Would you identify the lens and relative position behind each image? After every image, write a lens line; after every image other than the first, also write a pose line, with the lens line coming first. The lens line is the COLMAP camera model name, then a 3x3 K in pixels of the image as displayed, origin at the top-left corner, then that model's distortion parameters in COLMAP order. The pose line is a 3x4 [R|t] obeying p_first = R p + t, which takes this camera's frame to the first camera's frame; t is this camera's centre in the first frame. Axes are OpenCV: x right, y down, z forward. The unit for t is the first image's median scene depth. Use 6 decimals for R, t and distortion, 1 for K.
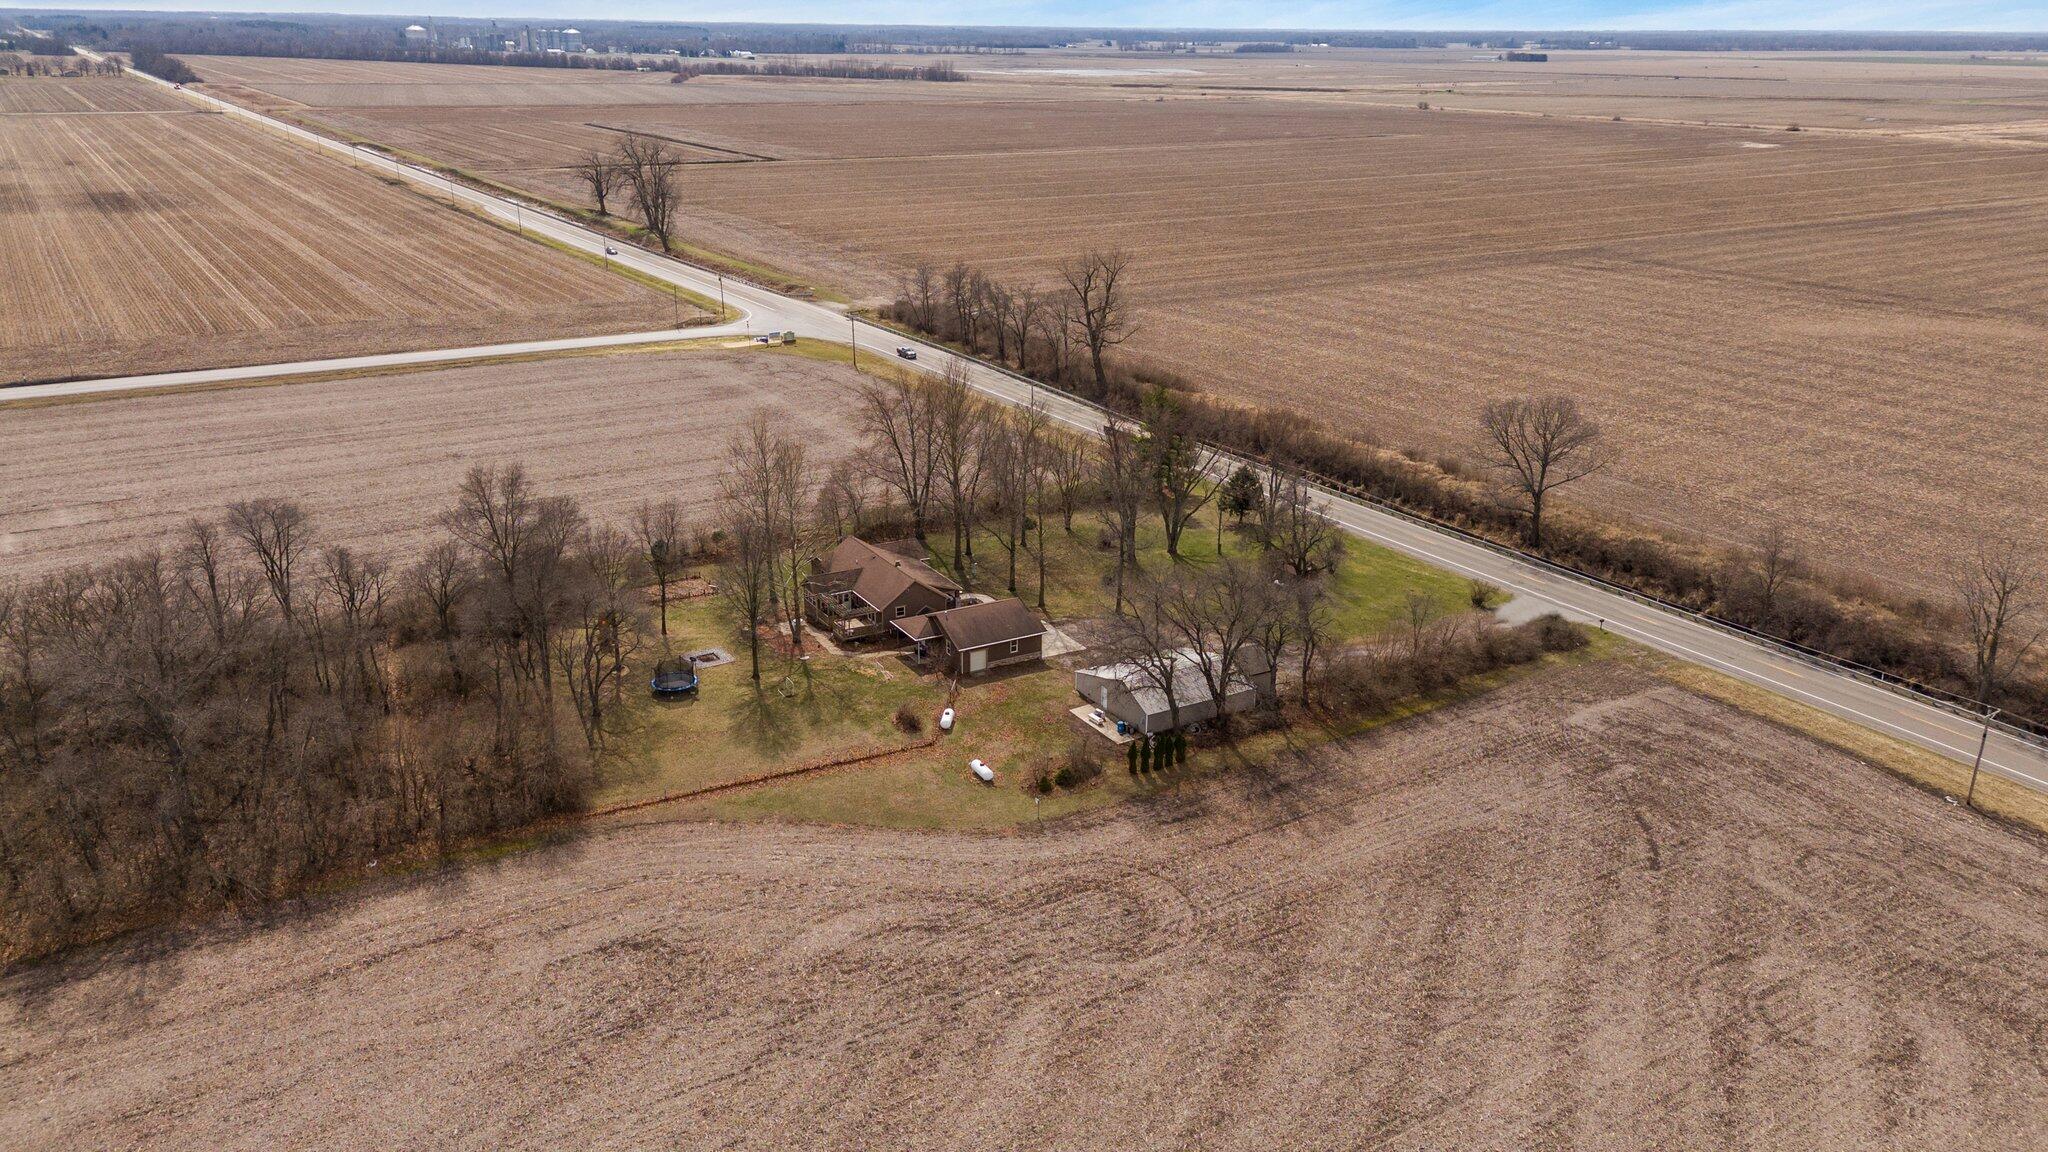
lens RADIAL K [[1502.1, 0, 1030.8], [0, 1502.1, 572.9], [0, 0, 1]] dist [0.083774, -0.090027]
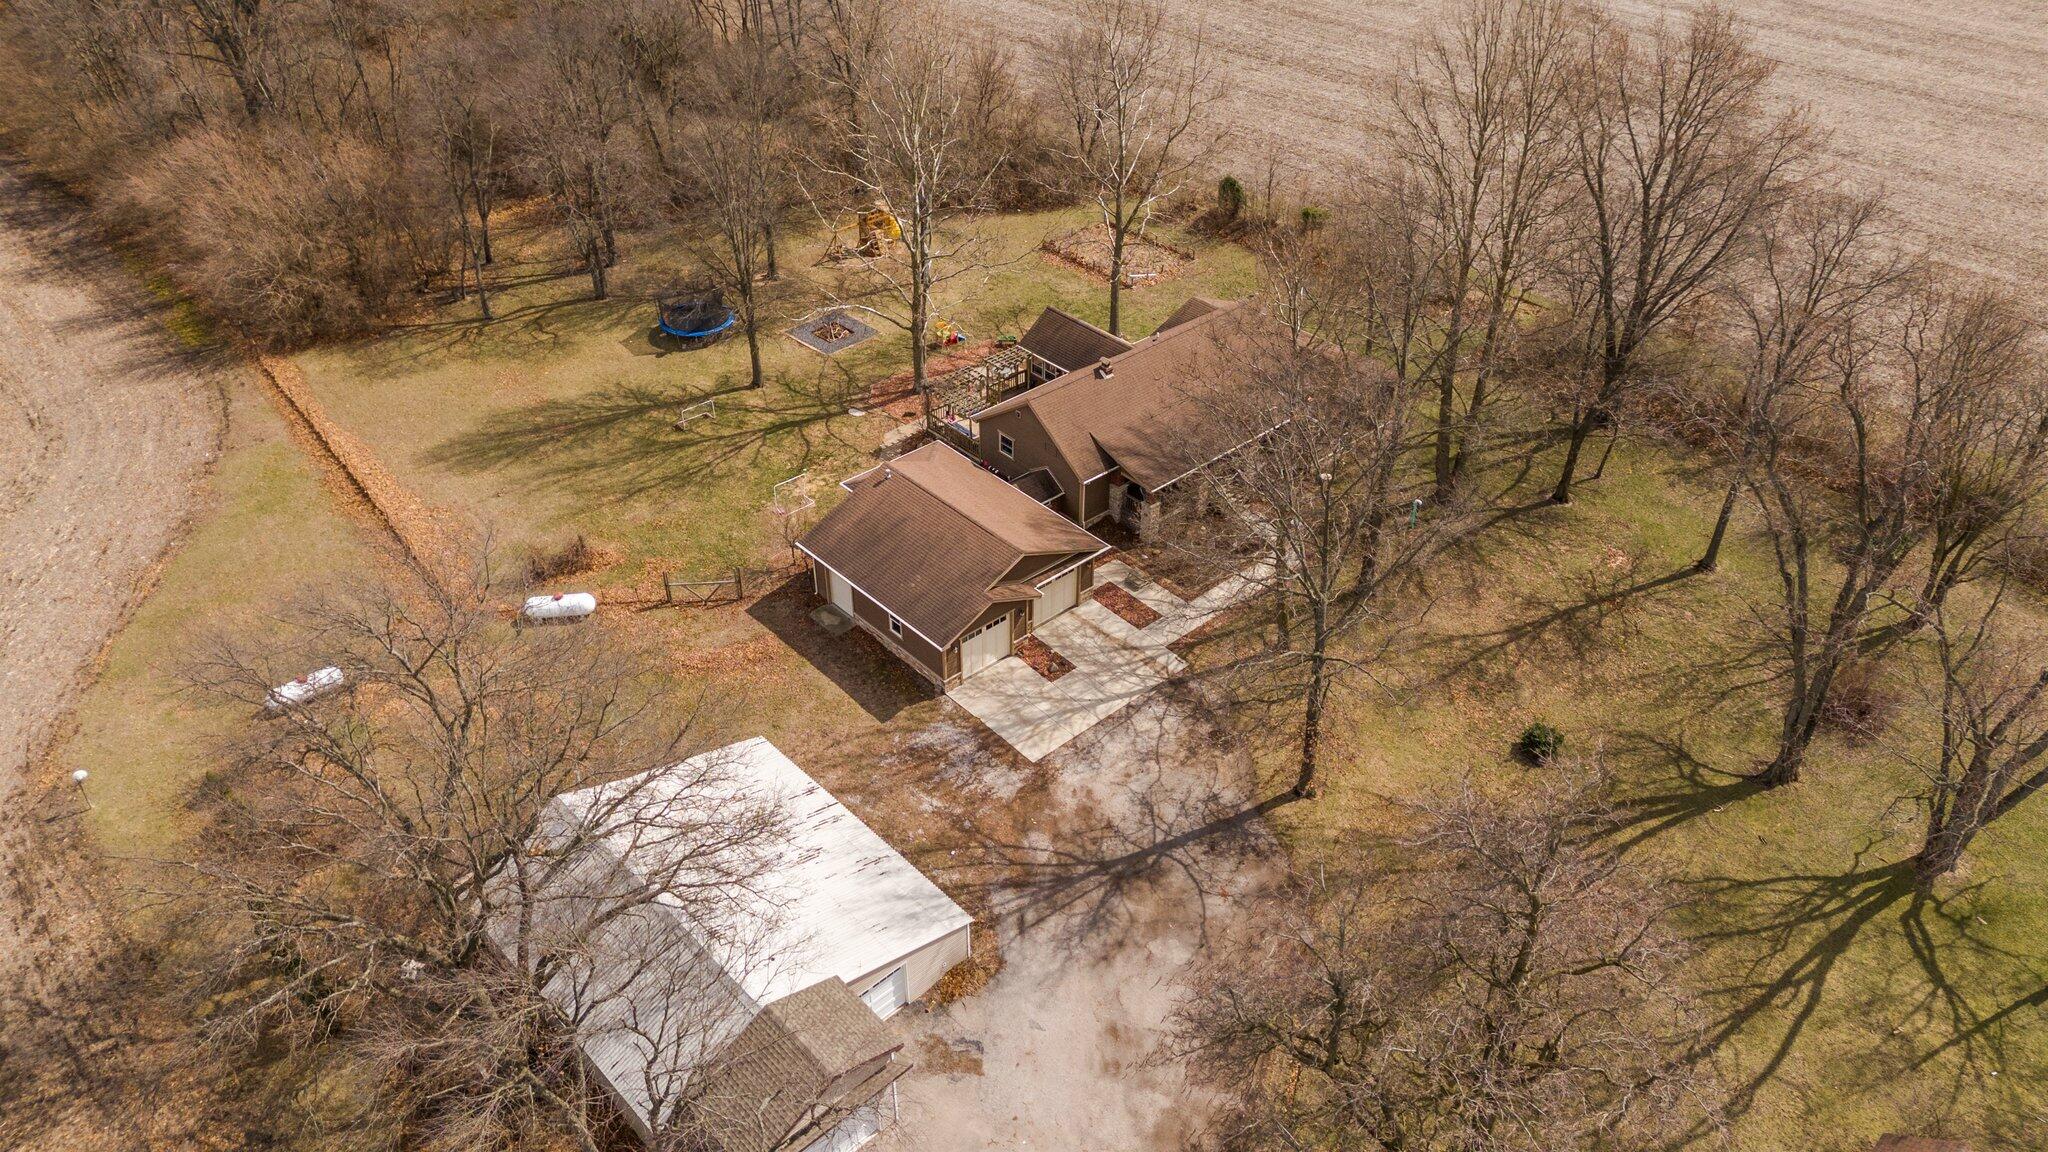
lens RADIAL K [[1502.8, 0, 1024.0], [0, 1502.8, 576.0], [0, 0, 1]] dist [0.038020, -0.004086]
pose [[0.212102, 0.572241, -0.792182, 0.321669], [-0.334704, 0.804136, 0.491261, -0.180175], [0.918142, 0.160949, 0.362091, 0.870539]]
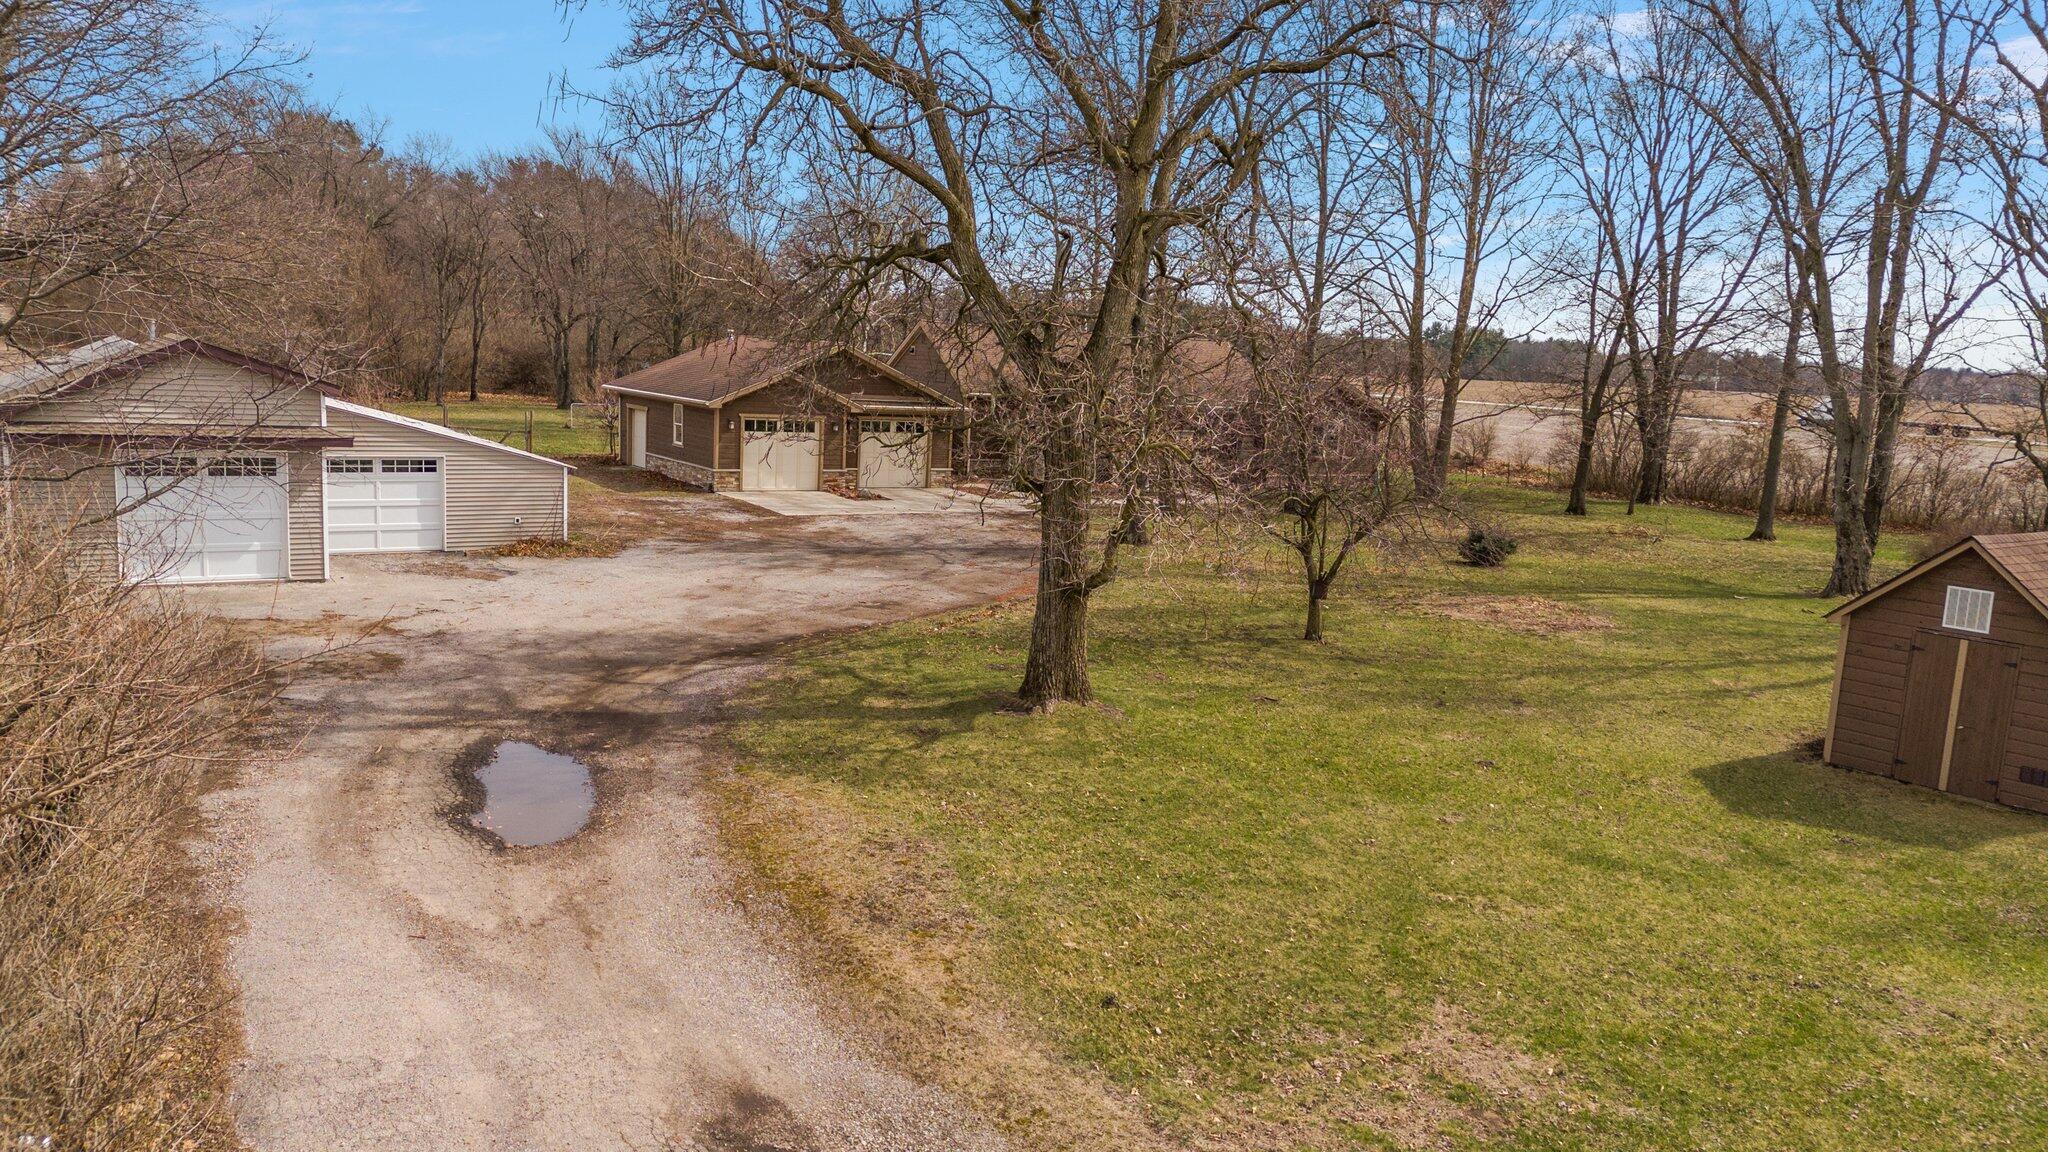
lens RADIAL K [[1483.5, 0, 1030.6], [0, 1483.5, 579.2], [0, 0, 1]] dist [0.066003, -0.053042]
pose [[0.071774, 0.144758, -0.986861, 0.333223], [-0.382088, 0.917927, 0.106857, 0.013018], [0.921335, 0.369398, 0.121193, 1.036460]]
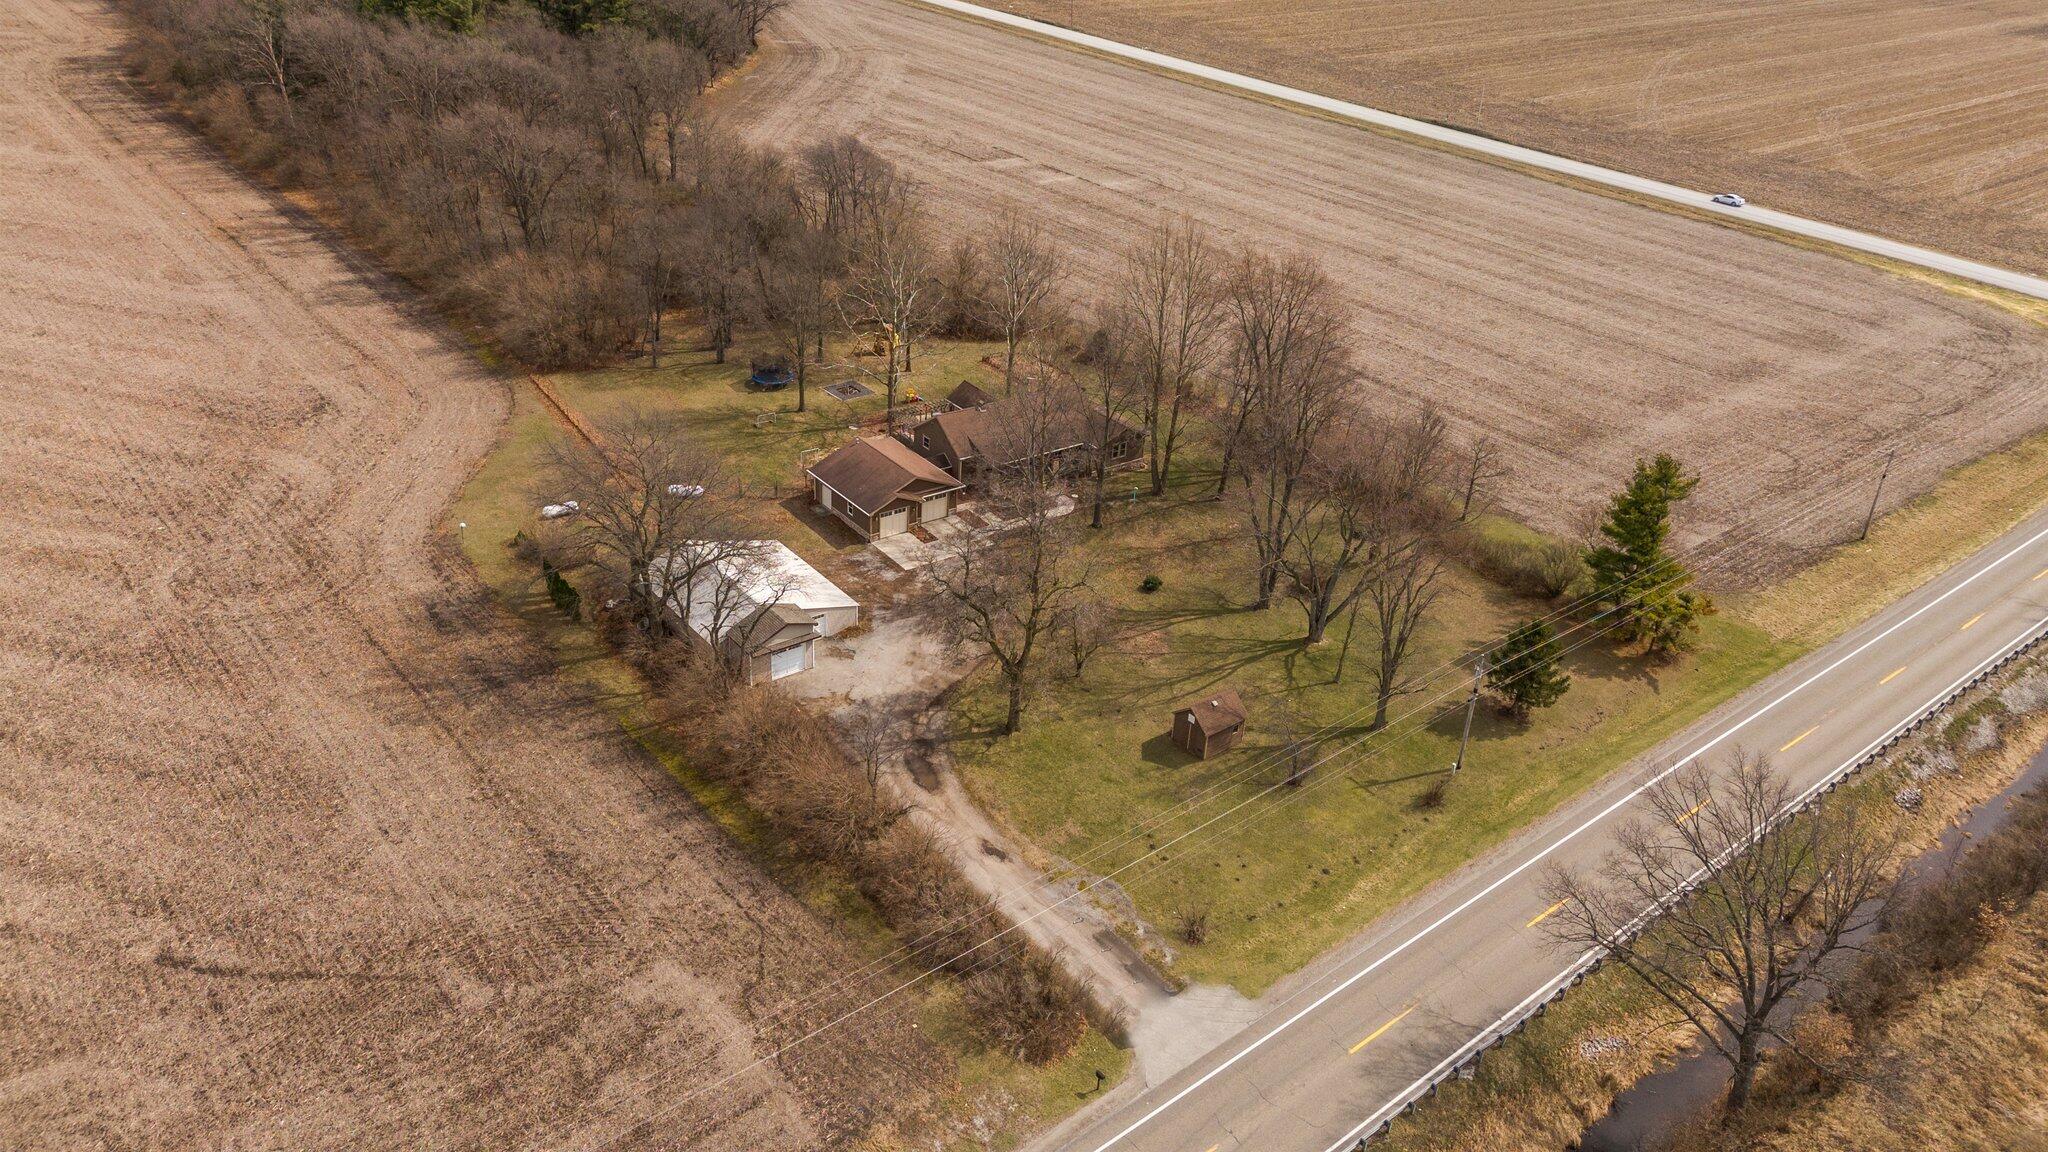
lens RADIAL K [[1502.1, 0, 1030.8], [0, 1502.1, 572.9], [0, 0, 1]] dist [0.083774, -0.090027]
pose [[0.130556, 0.473924, -0.870834, 0.755114], [-0.394360, 0.830700, 0.392960, -0.292871], [0.909635, 0.292119, 0.295350, 0.844789]]
